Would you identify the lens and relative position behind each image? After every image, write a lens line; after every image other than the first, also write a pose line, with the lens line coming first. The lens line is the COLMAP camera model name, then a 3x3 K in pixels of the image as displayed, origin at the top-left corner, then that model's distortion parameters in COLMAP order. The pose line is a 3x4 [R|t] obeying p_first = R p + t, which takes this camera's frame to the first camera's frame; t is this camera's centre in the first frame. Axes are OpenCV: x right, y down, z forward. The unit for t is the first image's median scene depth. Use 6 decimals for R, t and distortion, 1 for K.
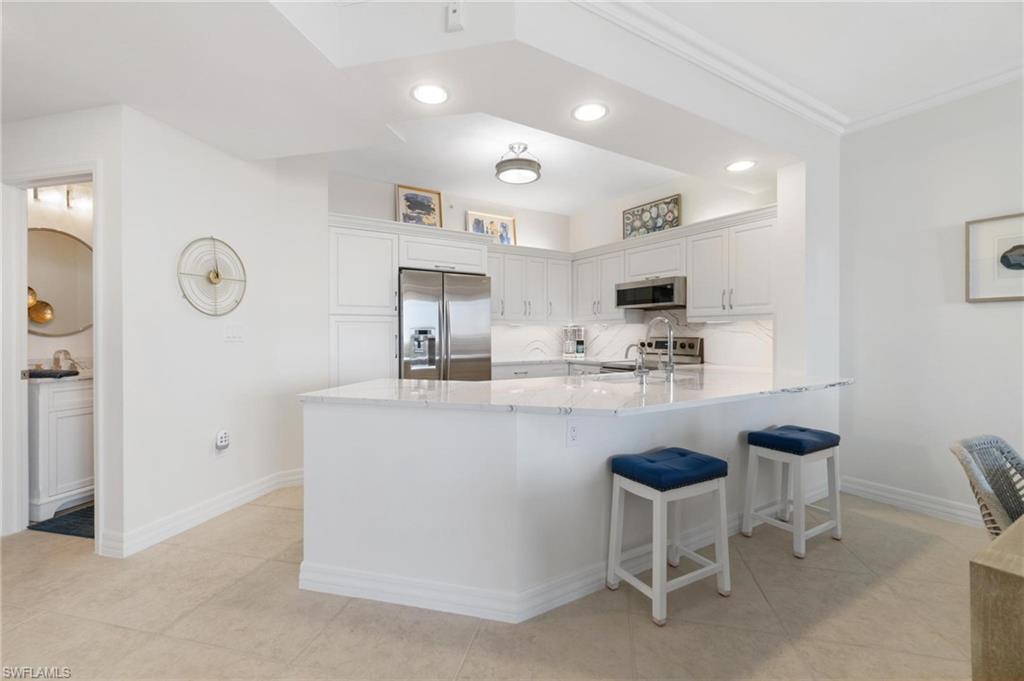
lens RADIAL K [[443.0, 0, 508.3], [0, 443.0, 342.5], [0, 0, 1]] dist [-0.005173, -0.000163]
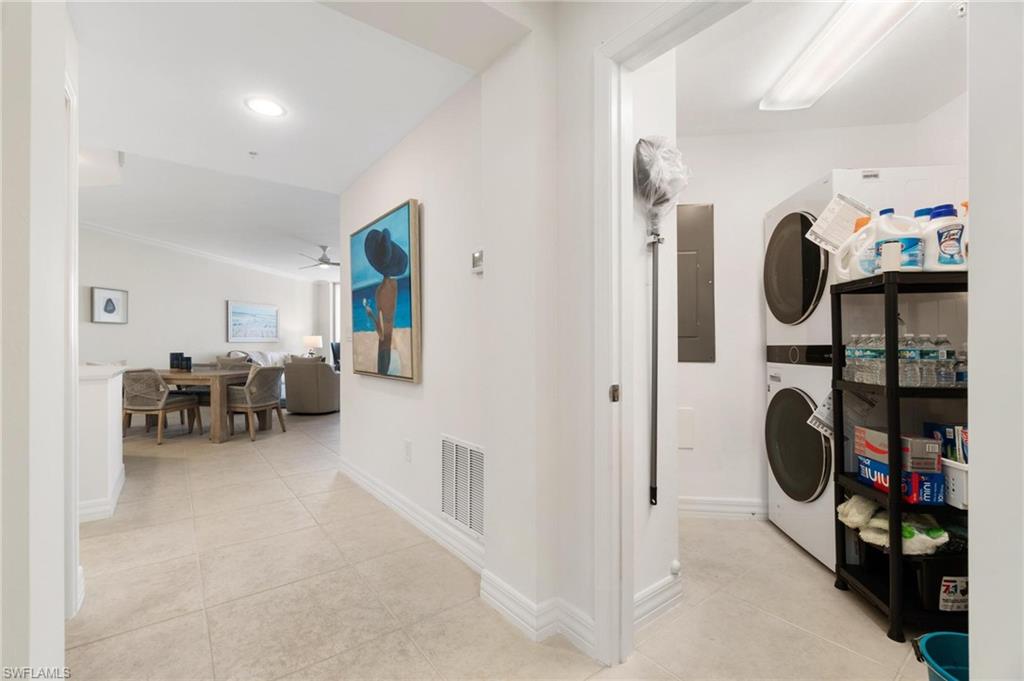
lens RADIAL K [[443.0, 0, 508.3], [0, 443.0, 342.5], [0, 0, 1]] dist [-0.005173, -0.000163]
pose [[-0.777276, 0.002329, 0.629156, -1.003879], [0.010232, 0.999908, 0.008939, 0.009288], [-0.629077, 0.013386, -0.777228, 0.563716]]
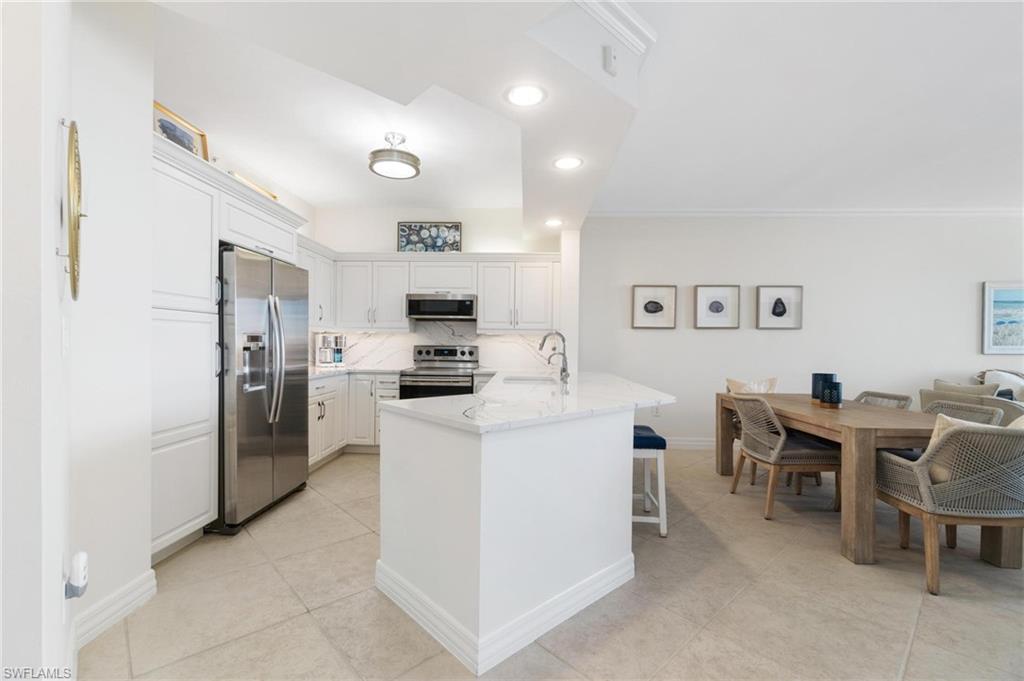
lens RADIAL K [[439.0, 0, 510.7], [0, 439.0, 351.1], [0, 0, 1]] dist [-0.000214, 0.000138]
pose [[0.556879, -0.008841, 0.830546, -0.475698], [0.003283, 0.999959, 0.008444, -0.007032], [-0.830587, -0.001976, 0.556886, 0.235322]]
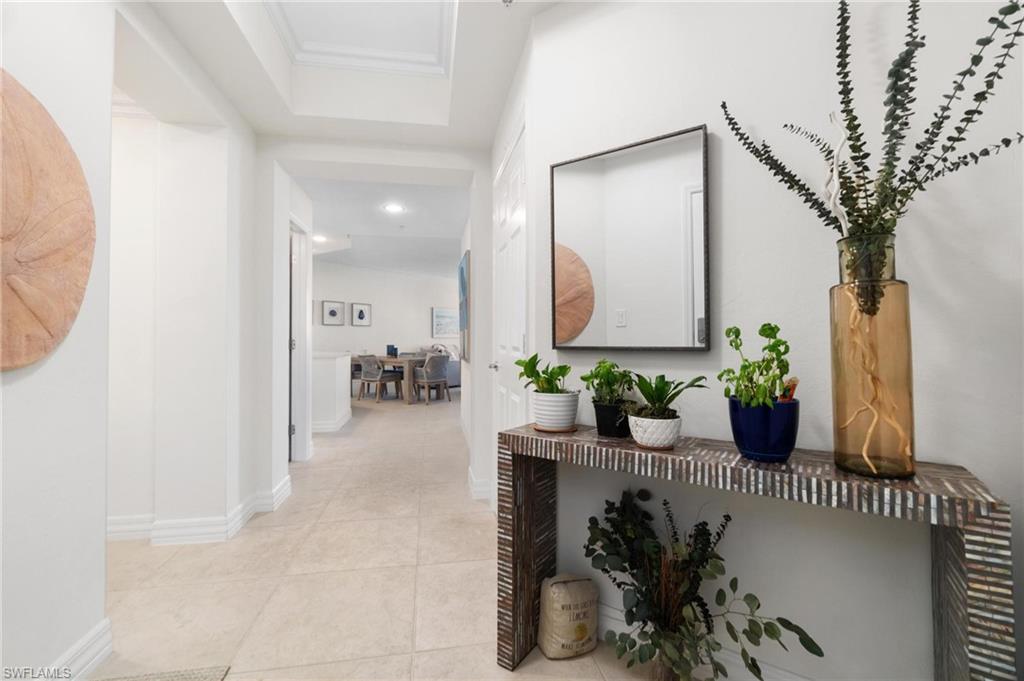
lens RADIAL K [[443.0, 0, 508.3], [0, 443.0, 342.5], [0, 0, 1]] dist [-0.005173, -0.000163]
pose [[-0.404155, -0.009450, 0.914642, -1.419201], [0.013196, 0.999782, 0.016161, 0.004911], [-0.914595, 0.018601, -0.403942, 0.496182]]
